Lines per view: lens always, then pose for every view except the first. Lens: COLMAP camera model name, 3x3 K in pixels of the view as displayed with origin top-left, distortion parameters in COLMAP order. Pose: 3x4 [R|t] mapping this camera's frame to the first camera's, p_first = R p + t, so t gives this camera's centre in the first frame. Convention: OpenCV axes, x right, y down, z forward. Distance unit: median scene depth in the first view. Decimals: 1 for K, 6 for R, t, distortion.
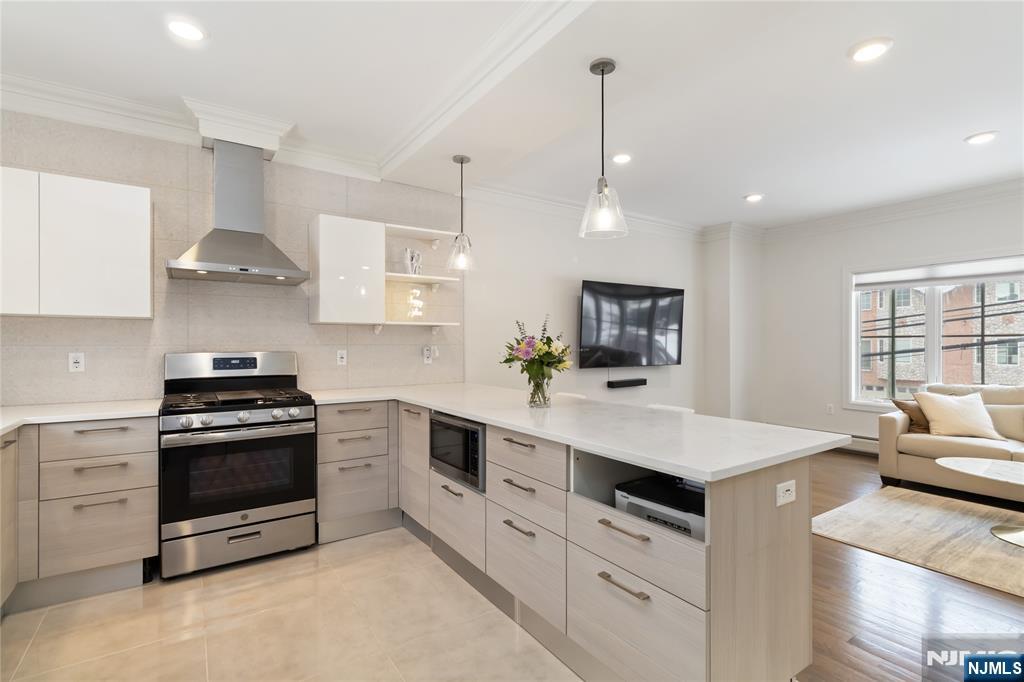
lens RADIAL K [[480.1, 0, 517.2], [0, 480.1, 345.7], [0, 0, 1]] dist [0.000669, 0.000590]
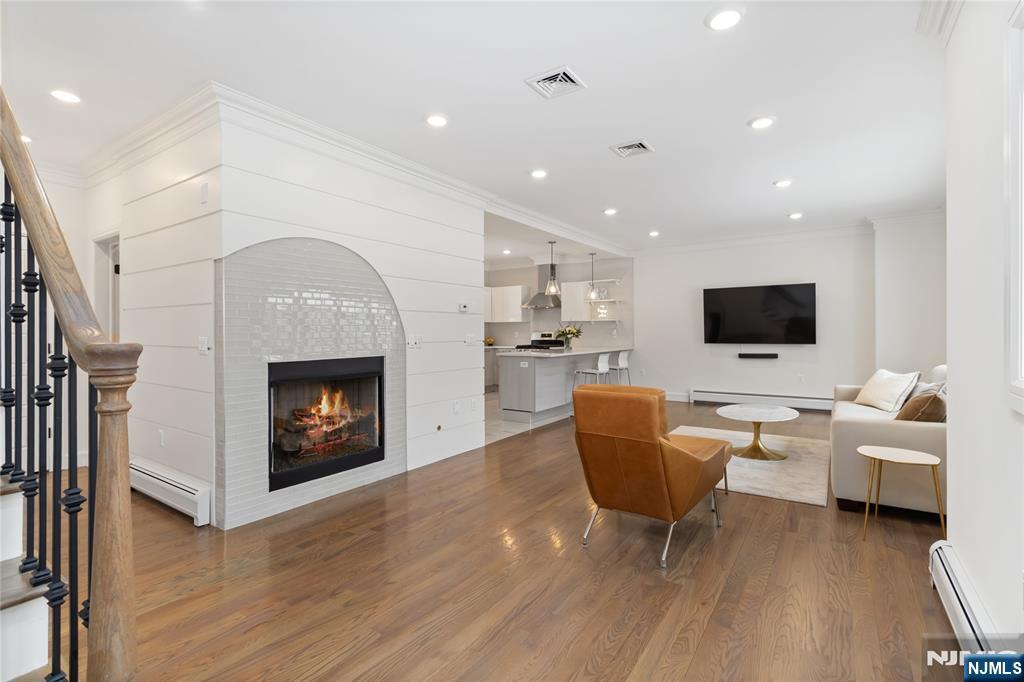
lens RADIAL K [[476.7, 0, 516.1], [0, 476.7, 334.4], [0, 0, 1]] dist [-0.001759, -0.000271]
pose [[0.368801, 0.003975, -0.929500, 1.790705], [0.001772, 0.999986, 0.004980, 0.010744], [0.929507, -0.003484, 0.368789, -0.237836]]
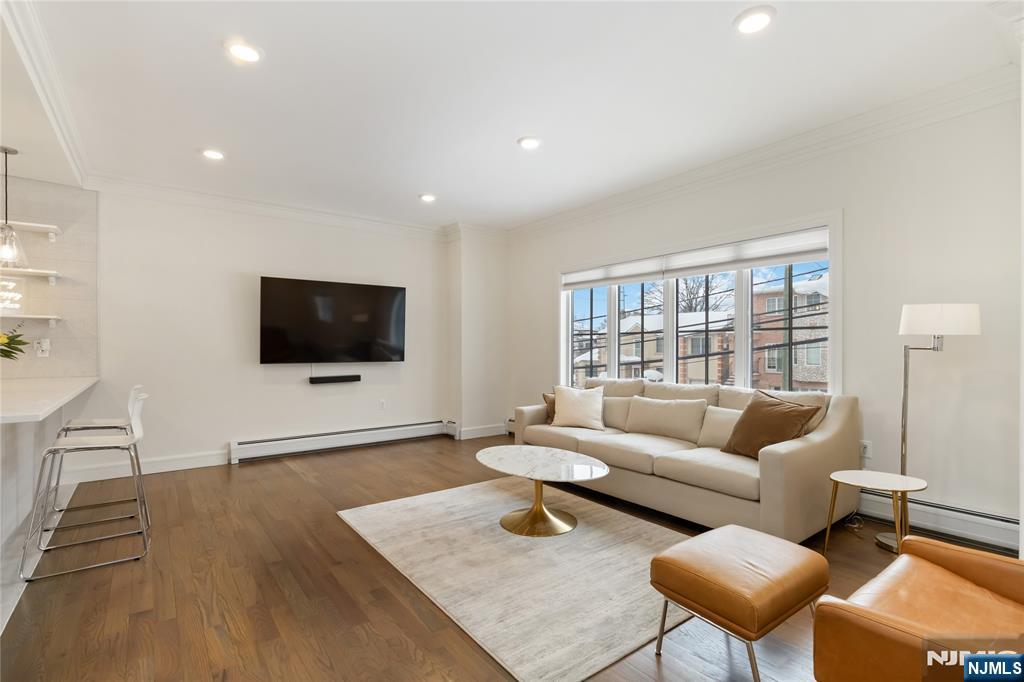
lens RADIAL K [[478.8, 0, 517.2], [0, 478.8, 351.7], [0, 0, 1]] dist [-0.000710, -0.000260]
pose [[0.998483, 0.002225, 0.055015, 0.791780], [-0.002483, 0.999986, 0.004629, 0.020476], [-0.055003, -0.004759, 0.998475, -0.044208]]
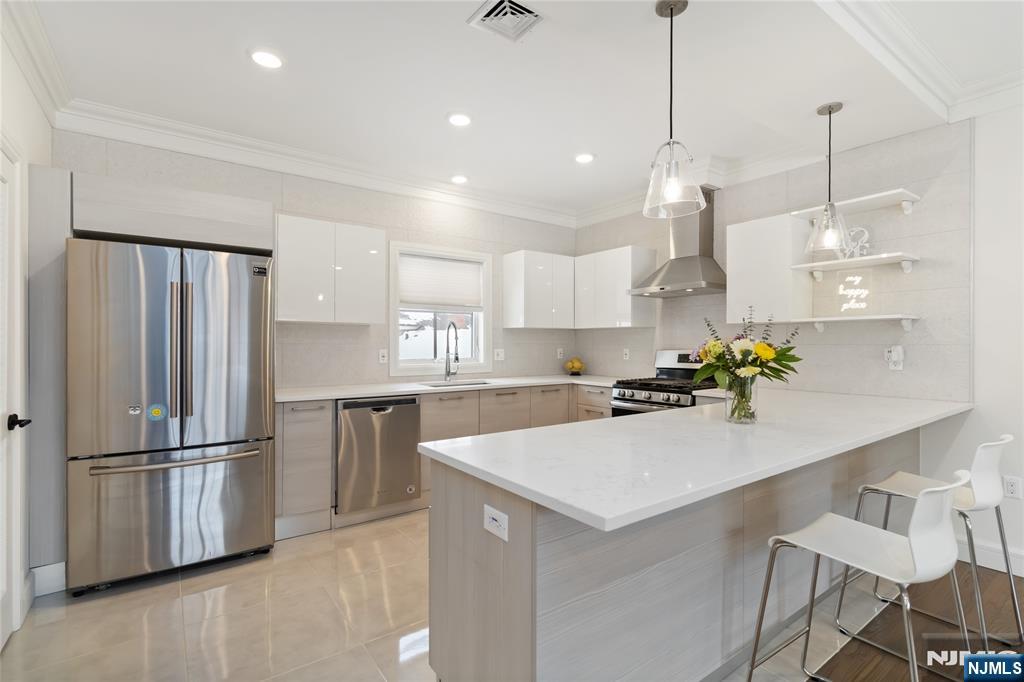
lens RADIAL K [[476.8, 0, 518.8], [0, 476.8, 342.3], [0, 0, 1]] dist [-0.001660, -0.000465]
pose [[0.030592, -0.000873, -0.999532, 0.575847], [-0.002571, 0.999996, -0.000952, -0.003965], [0.999529, 0.002599, 0.030590, 0.417868]]
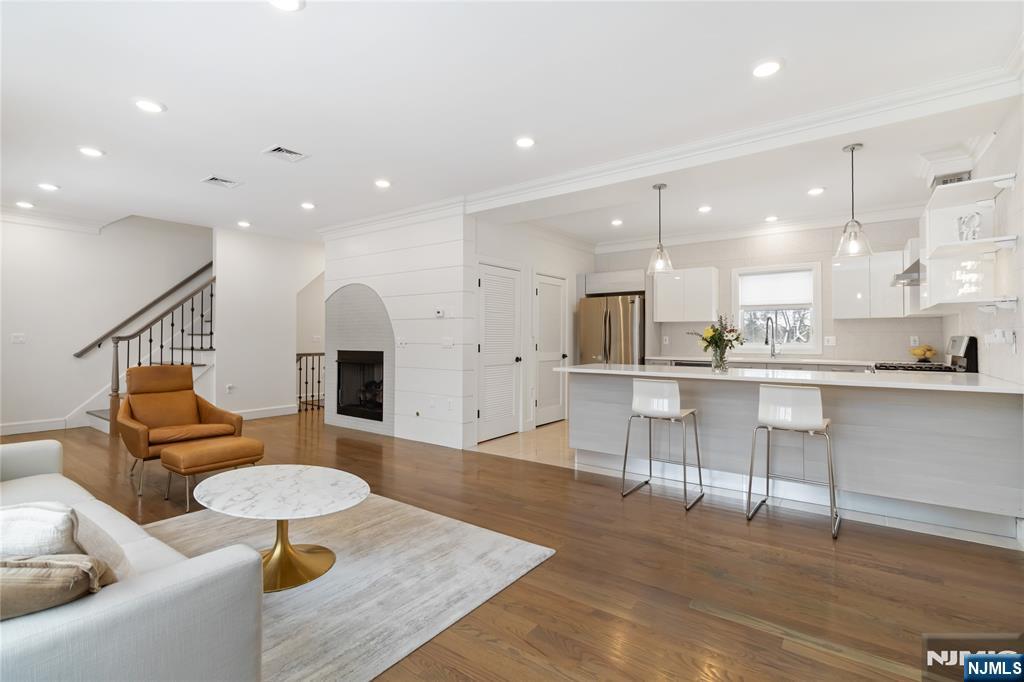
lens RADIAL K [[472.5, 0, 518.7], [0, 472.5, 324.5], [0, 0, 1]] dist [0.000328, -0.000142]
pose [[-0.941639, -0.008193, -0.336525, 0.791520], [-0.000749, 0.999752, -0.022246, 0.010063], [0.336624, -0.020696, -0.941412, 1.513650]]
